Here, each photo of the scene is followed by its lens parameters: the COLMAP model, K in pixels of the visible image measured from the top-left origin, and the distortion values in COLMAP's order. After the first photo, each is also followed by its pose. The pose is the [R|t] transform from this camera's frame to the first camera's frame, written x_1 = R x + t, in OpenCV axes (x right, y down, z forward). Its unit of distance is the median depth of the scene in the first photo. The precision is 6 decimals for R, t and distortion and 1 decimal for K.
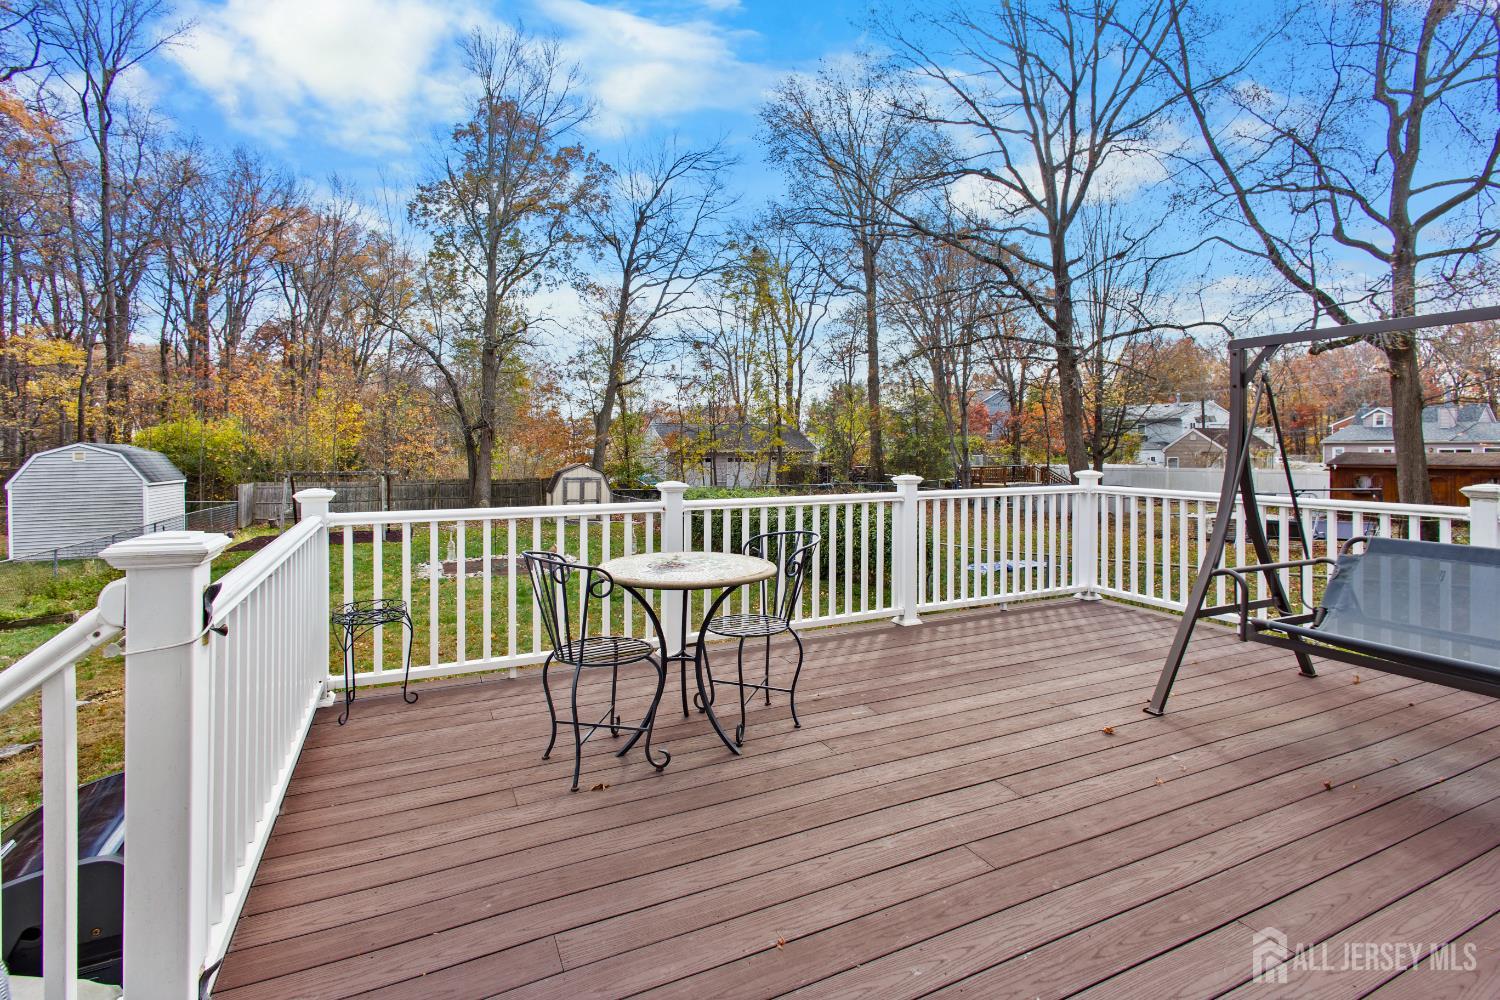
lens RADIAL K [[718.0, 0, 754.8], [0, 718.0, 459.4], [0, 0, 1]] dist [0.001945, 0.000207]
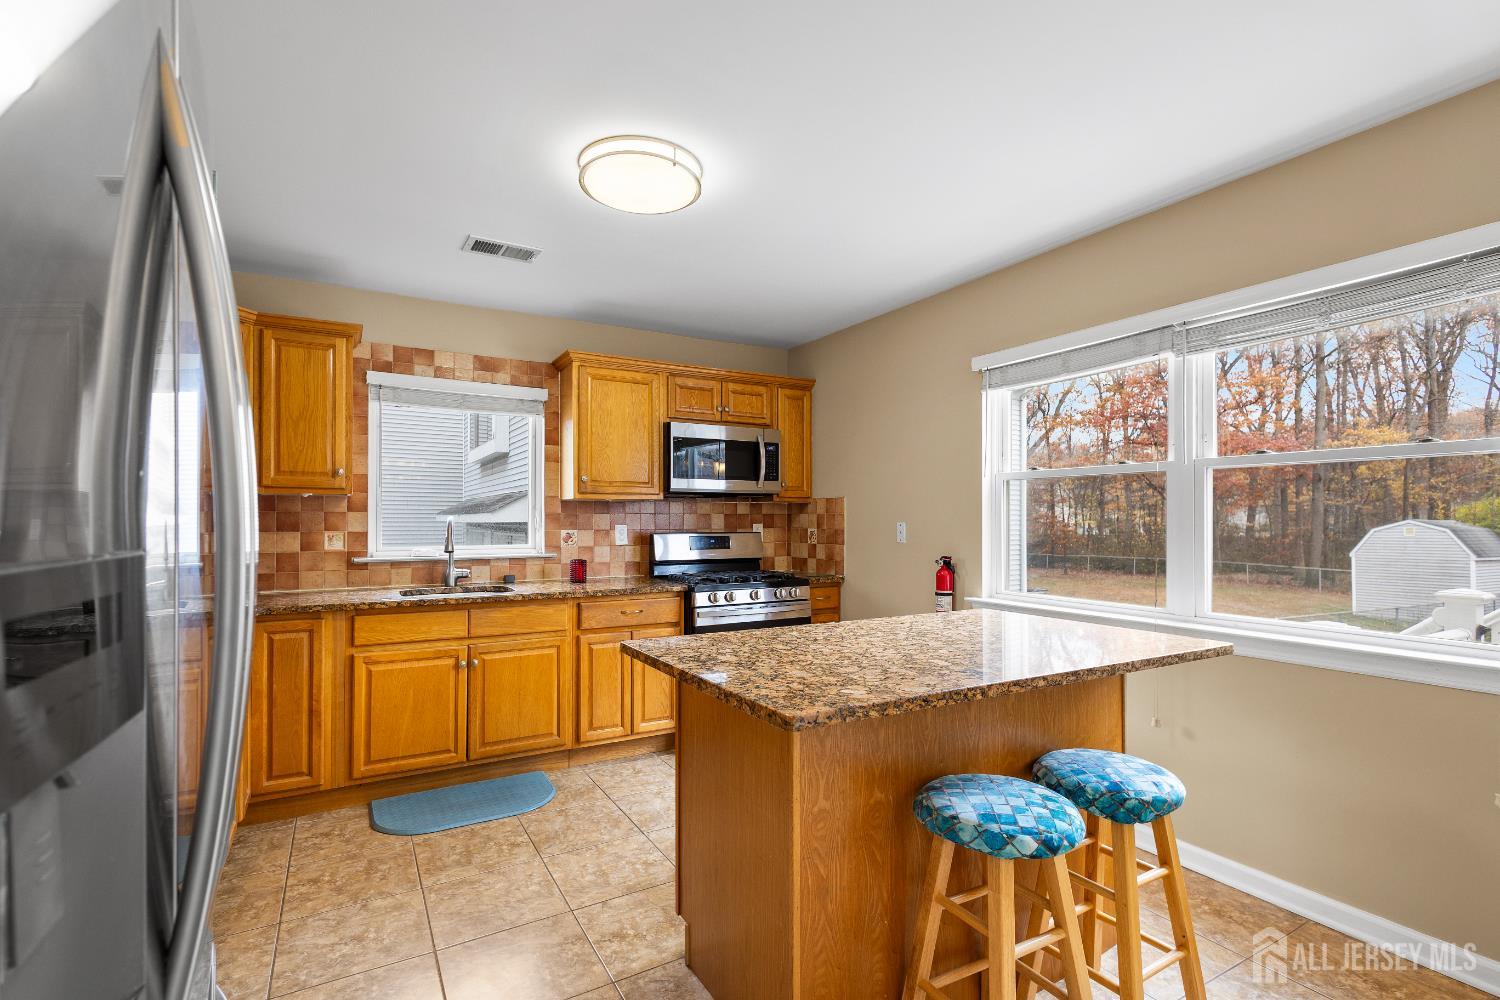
lens RADIAL K [[705.2, 0, 745.5], [0, 705.2, 504.9], [0, 0, 1]] dist [0.000210, -0.000064]
pose [[0.073212, -0.018264, -0.997149, 0.063569], [-0.022946, 0.999537, -0.019993, 0.000560], [0.997052, 0.024344, 0.072759, -0.084464]]
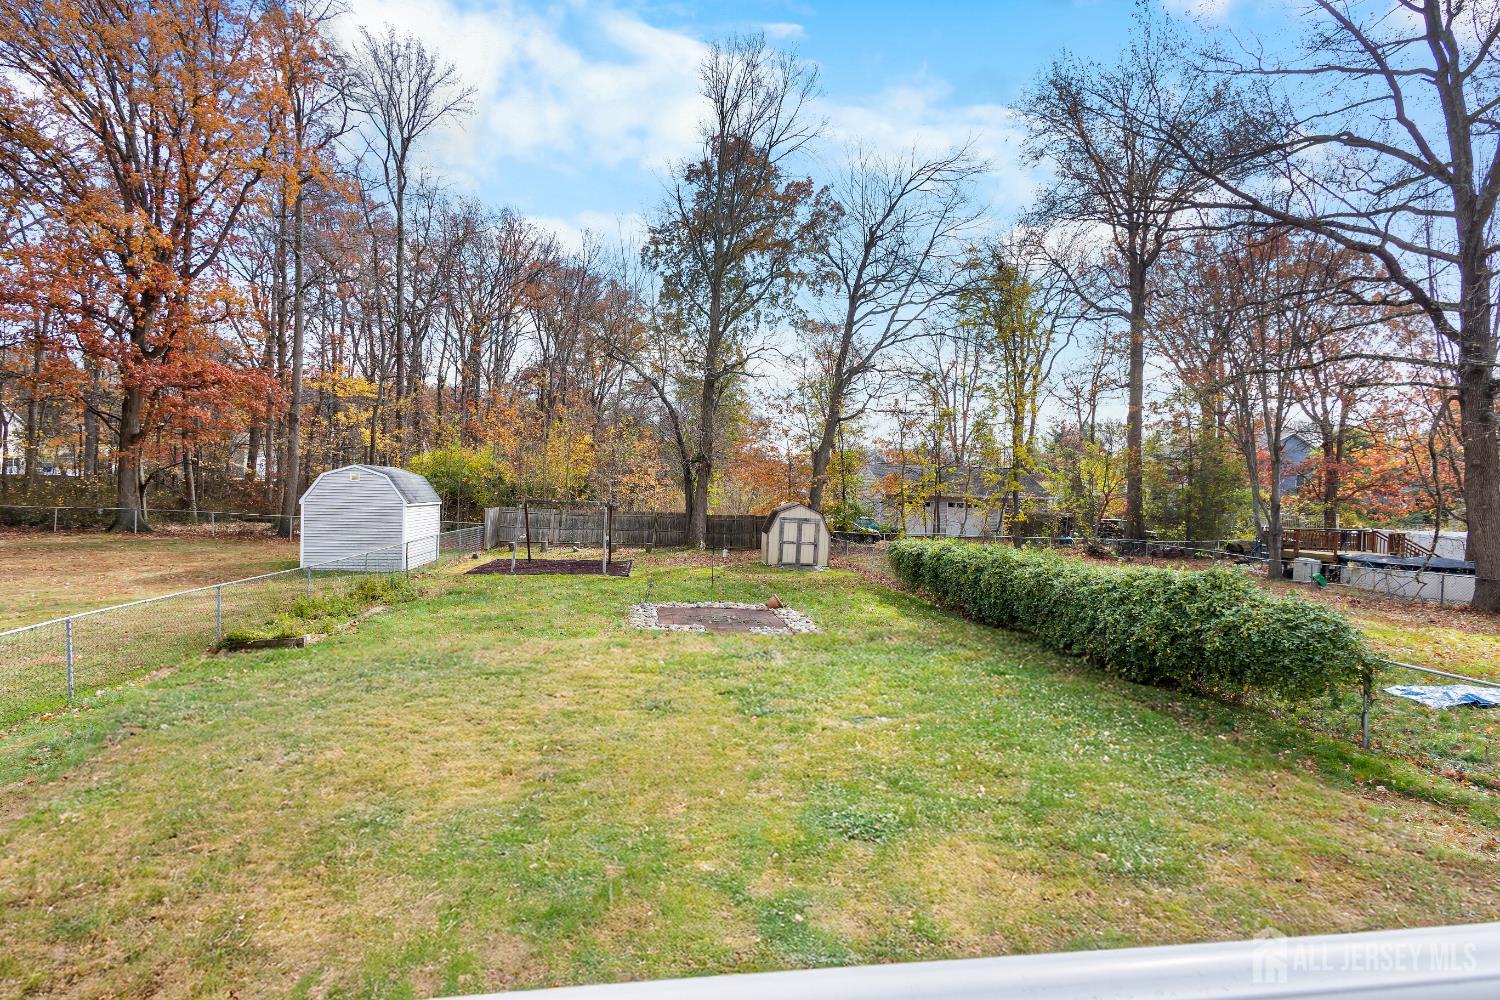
lens RADIAL K [[705.2, 0, 745.5], [0, 705.2, 504.9], [0, 0, 1]] dist [0.000210, -0.000064]
pose [[0.955501, 0.044684, -0.291586, -0.044447], [-0.042610, 0.999001, 0.013464, -0.000652], [0.291896, -0.000441, 0.956450, 0.115920]]
